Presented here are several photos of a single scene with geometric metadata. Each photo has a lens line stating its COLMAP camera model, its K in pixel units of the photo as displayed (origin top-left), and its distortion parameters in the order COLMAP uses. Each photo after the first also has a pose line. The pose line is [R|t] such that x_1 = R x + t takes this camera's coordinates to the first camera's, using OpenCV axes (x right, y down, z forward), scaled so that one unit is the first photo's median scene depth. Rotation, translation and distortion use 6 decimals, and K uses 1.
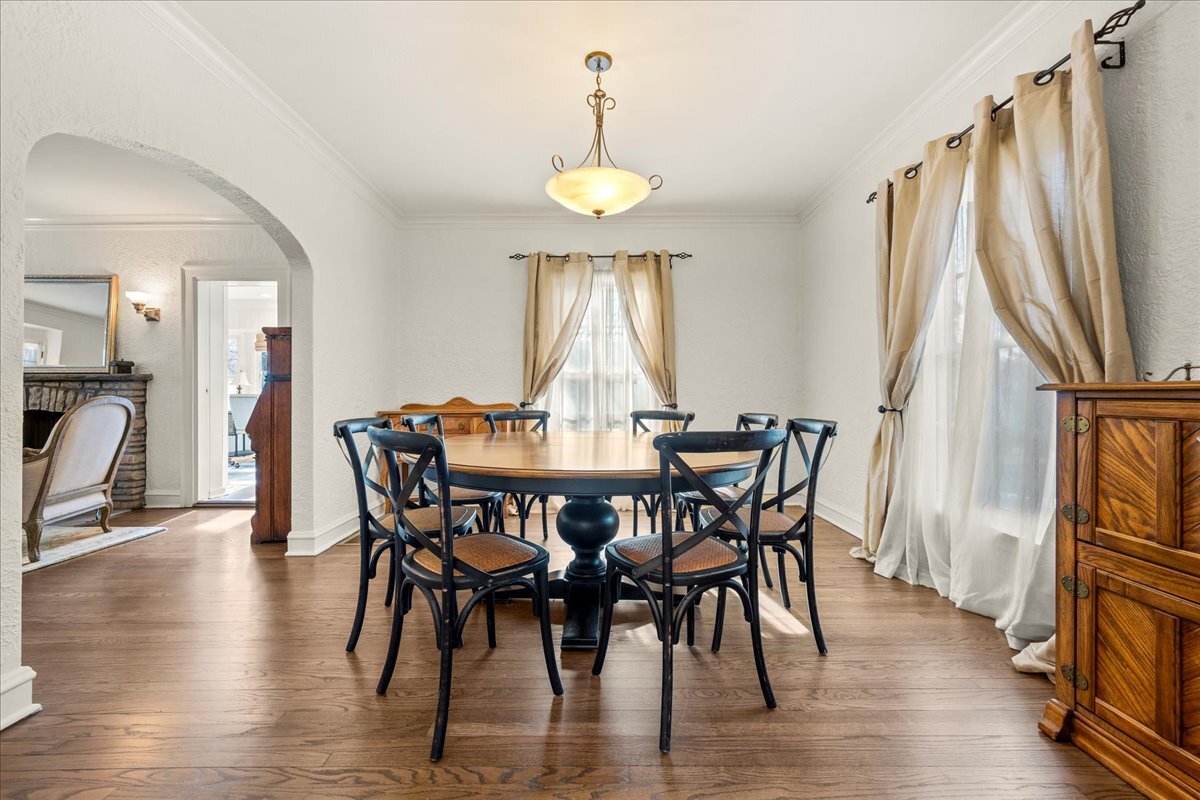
lens RADIAL K [[520.7, 0, 599.4], [0, 520.7, 394.4], [0, 0, 1]] dist [0.000137, 0.000032]
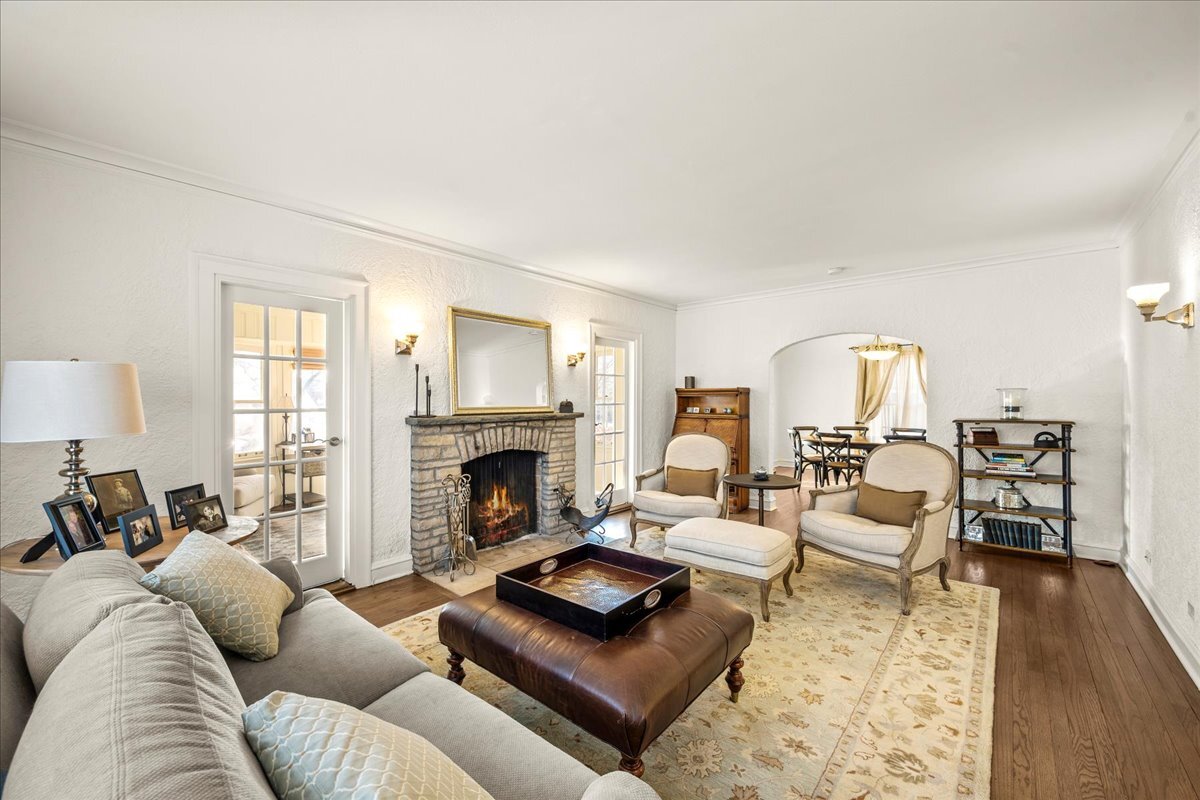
lens RADIAL K [[474.7, 0, 603.8], [0, 474.7, 399.3], [0, 0, 1]] dist [0.001809, 0.000076]
pose [[0.660734, 0.004779, 0.750605, -1.648652], [0.005612, 0.999920, -0.011306, -0.056336], [-0.750599, 0.011683, 0.660654, 0.254809]]
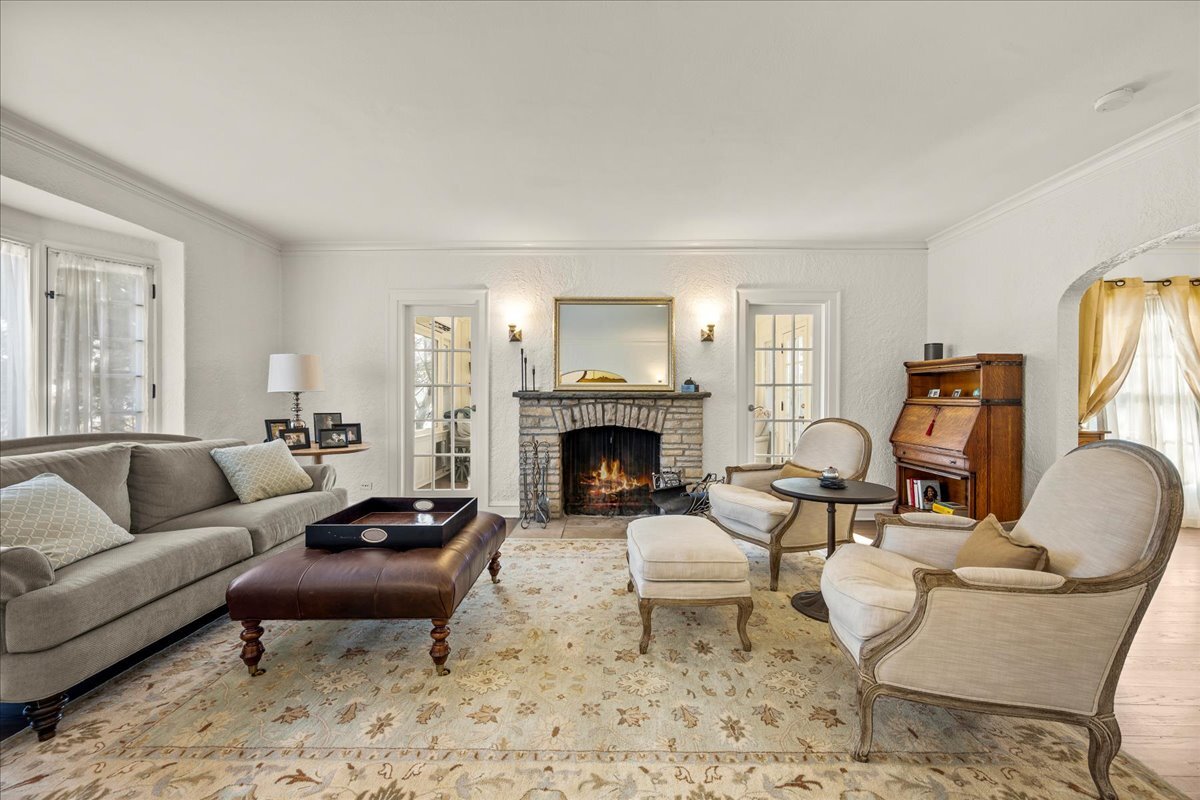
lens RADIAL K [[474.7, 0, 603.8], [0, 474.7, 399.3], [0, 0, 1]] dist [0.001809, 0.000076]
pose [[0.999681, 0.008973, -0.023620, -1.072292], [-0.009118, 0.999940, -0.006021, -0.017335], [0.023565, 0.006234, 0.999703, 0.042128]]
